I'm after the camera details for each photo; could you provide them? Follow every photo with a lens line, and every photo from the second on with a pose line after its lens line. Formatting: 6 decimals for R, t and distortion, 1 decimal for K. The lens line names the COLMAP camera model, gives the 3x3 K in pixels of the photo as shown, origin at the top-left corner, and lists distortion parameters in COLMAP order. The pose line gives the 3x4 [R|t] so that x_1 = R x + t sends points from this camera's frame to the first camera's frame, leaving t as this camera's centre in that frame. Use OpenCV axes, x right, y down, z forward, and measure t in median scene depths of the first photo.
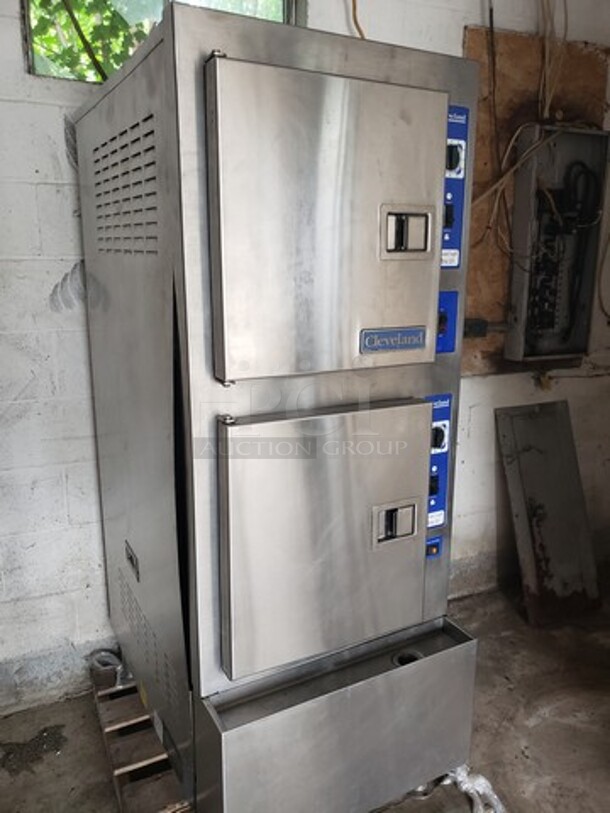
lens RADIAL K [[627.6, 0, 304.7], [0, 627.6, 405.7], [0, 0, 1]] dist [0.010529, 0.012974]
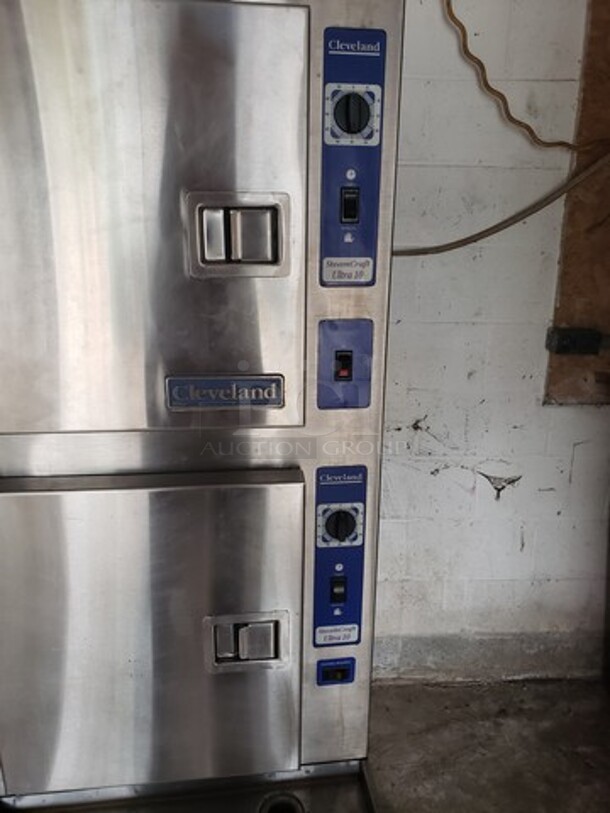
lens RADIAL K [[627.6, 0, 301.6], [0, 627.6, 400.2], [0, 0, 1]] dist [0.010529, 0.012974]
pose [[0.935011, 0.109278, -0.337363, 0.283468], [-0.093071, 0.993607, 0.063899, -0.092845], [0.342189, -0.028347, 0.939204, 0.245675]]
